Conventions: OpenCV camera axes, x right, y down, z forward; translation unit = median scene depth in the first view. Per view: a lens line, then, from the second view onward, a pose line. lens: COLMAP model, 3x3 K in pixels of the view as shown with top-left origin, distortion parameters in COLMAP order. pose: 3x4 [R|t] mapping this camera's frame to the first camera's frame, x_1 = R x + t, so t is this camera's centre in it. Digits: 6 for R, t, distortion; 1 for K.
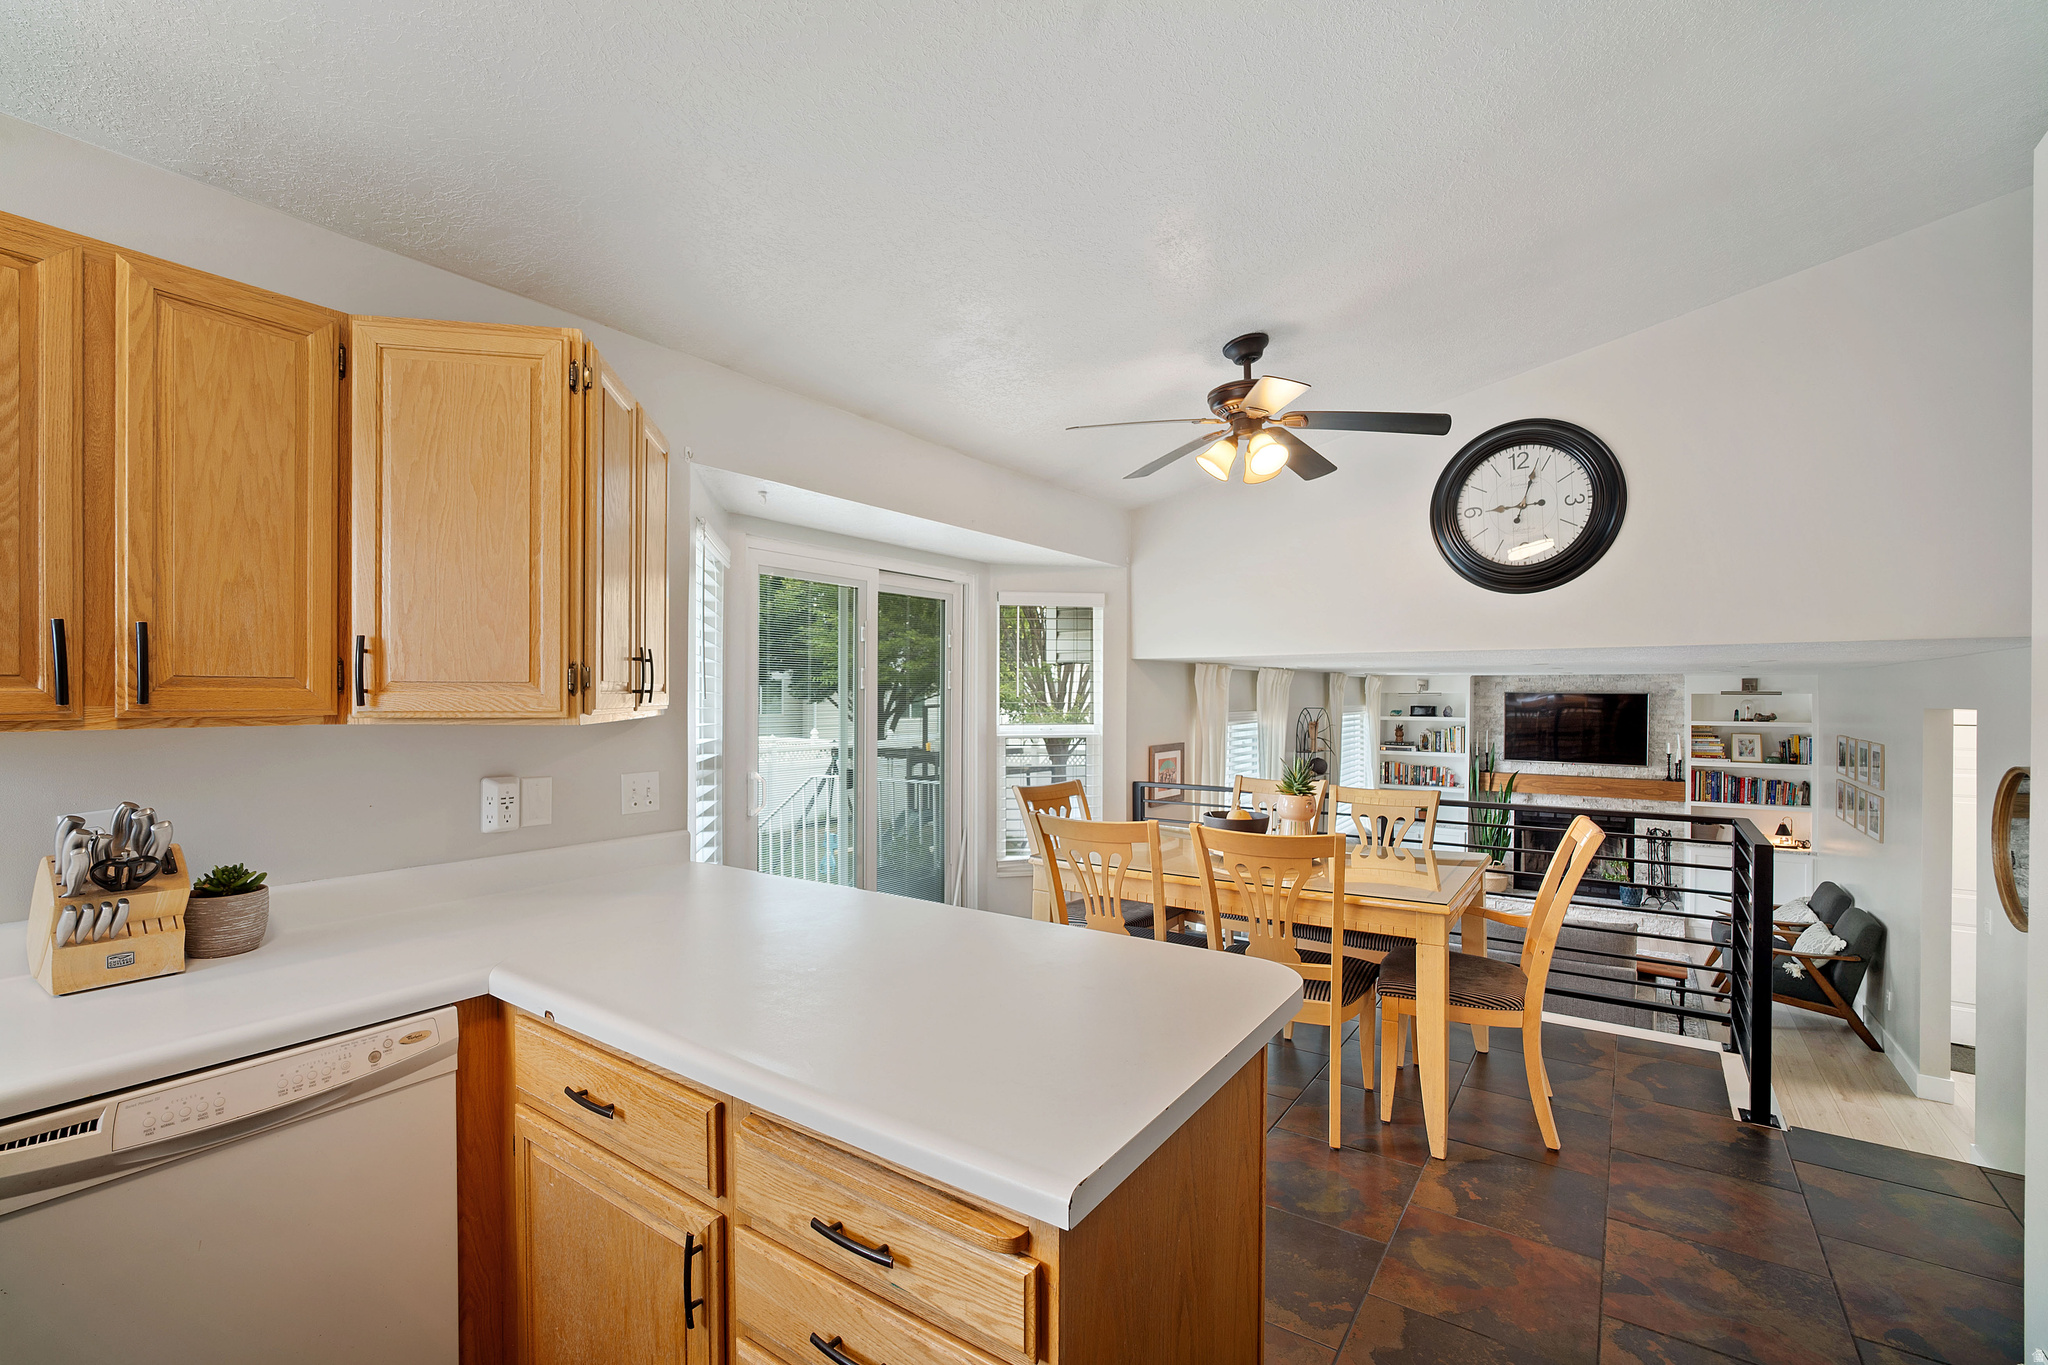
lens RADIAL K [[901.5, 0, 1004.1], [0, 901.5, 696.3], [0, 0, 1]] dist [-0.029324, 0.007937]
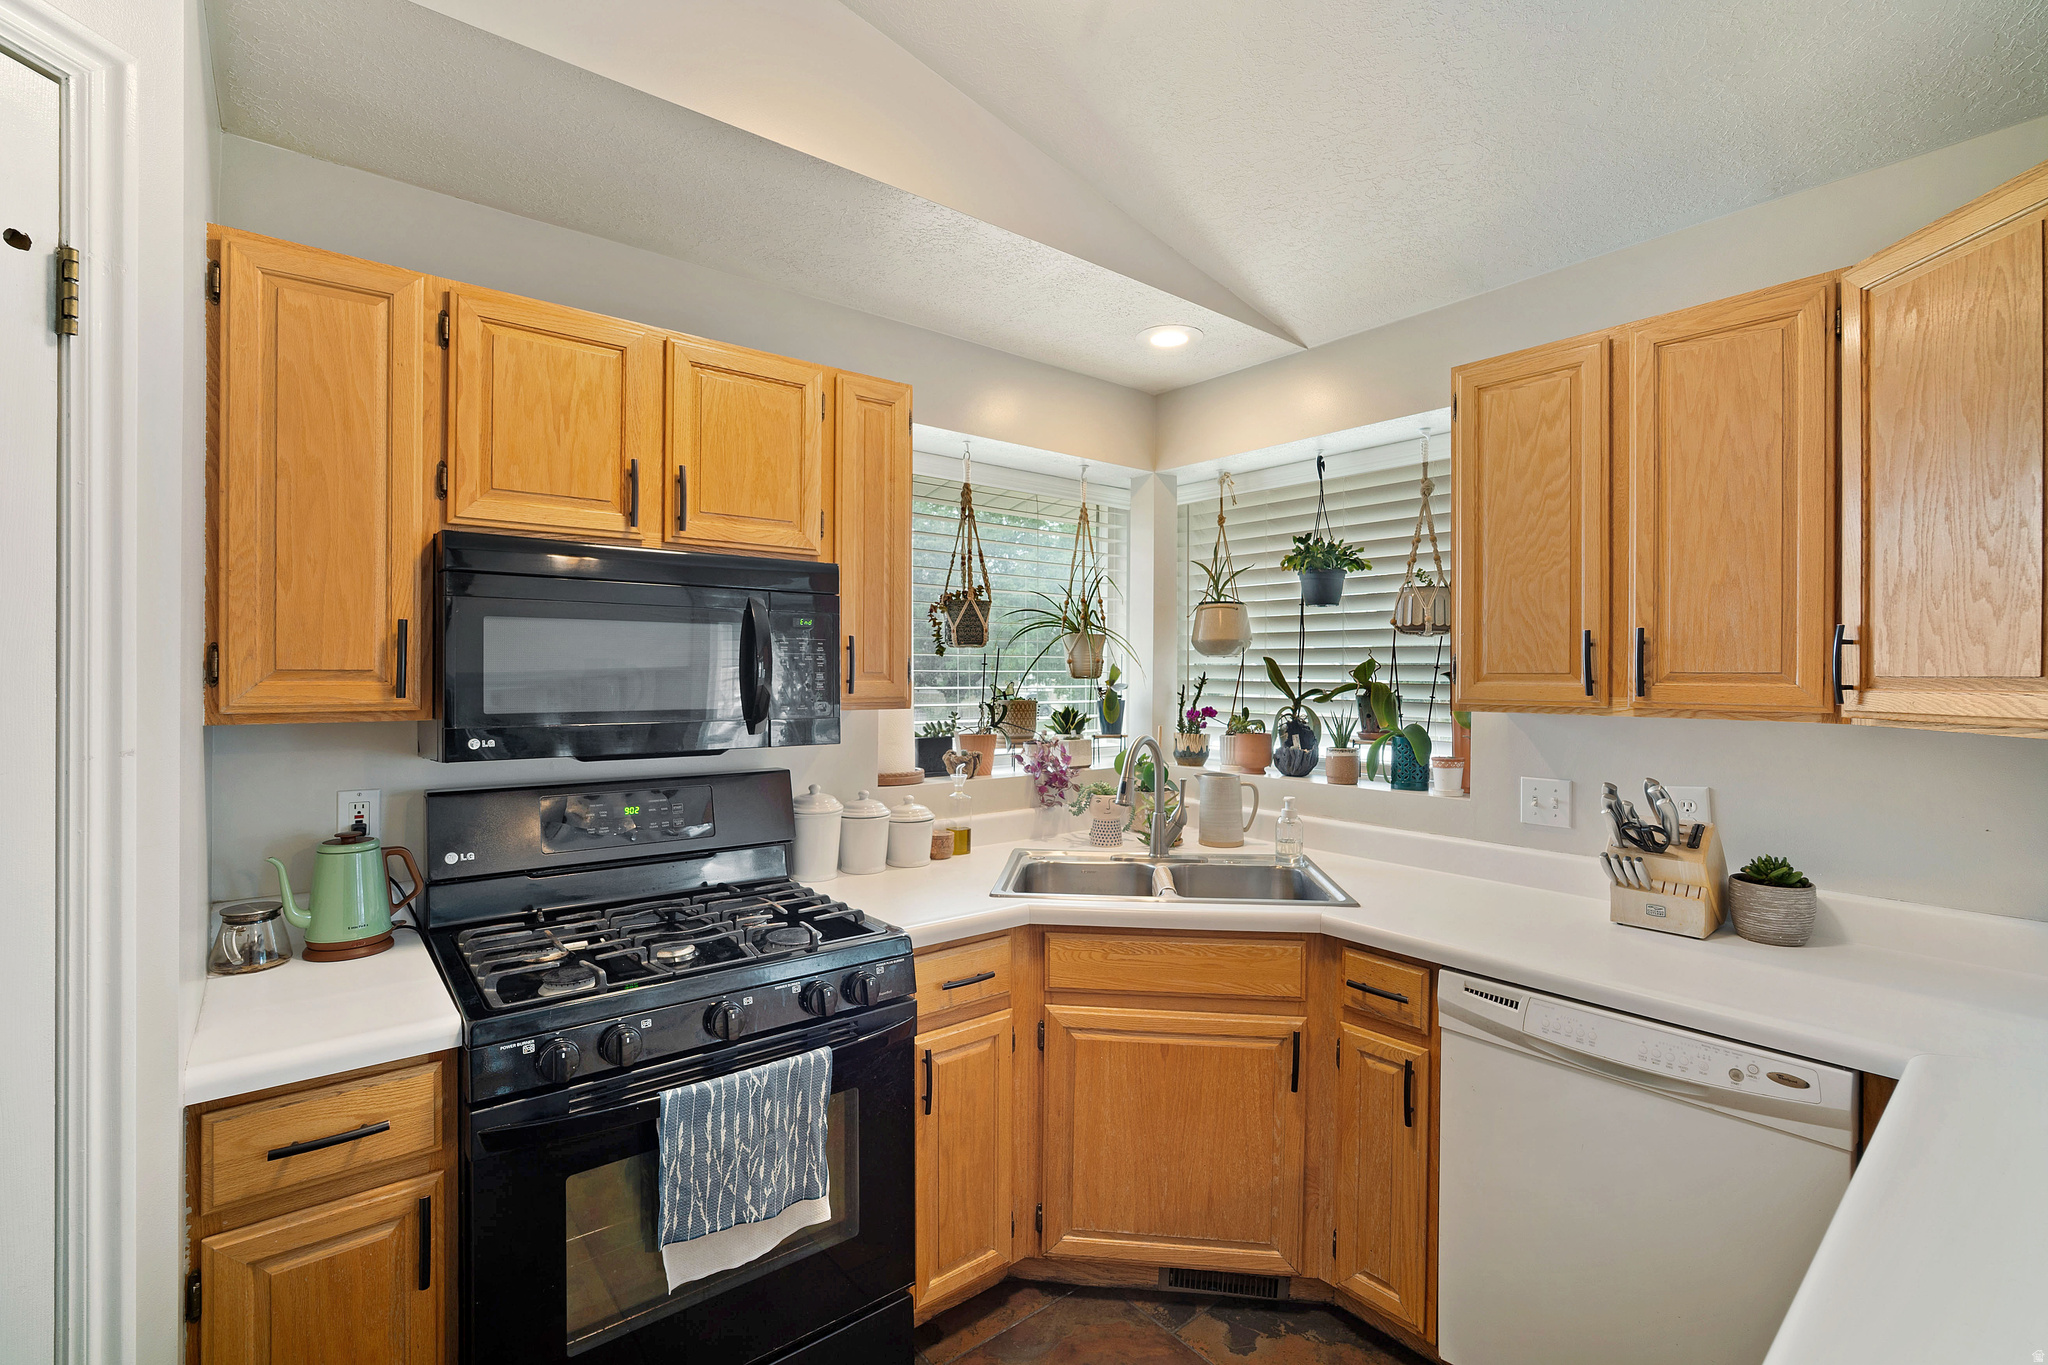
lens RADIAL K [[901.5, 0, 1019.7], [0, 901.5, 669.3], [0, 0, 1]] dist [-0.029324, 0.007937]
pose [[-0.278541, -0.008092, -0.960390, 0.117566], [-0.007027, 0.999955, -0.006387, -0.004111], [0.960399, 0.004970, -0.278585, 0.150355]]
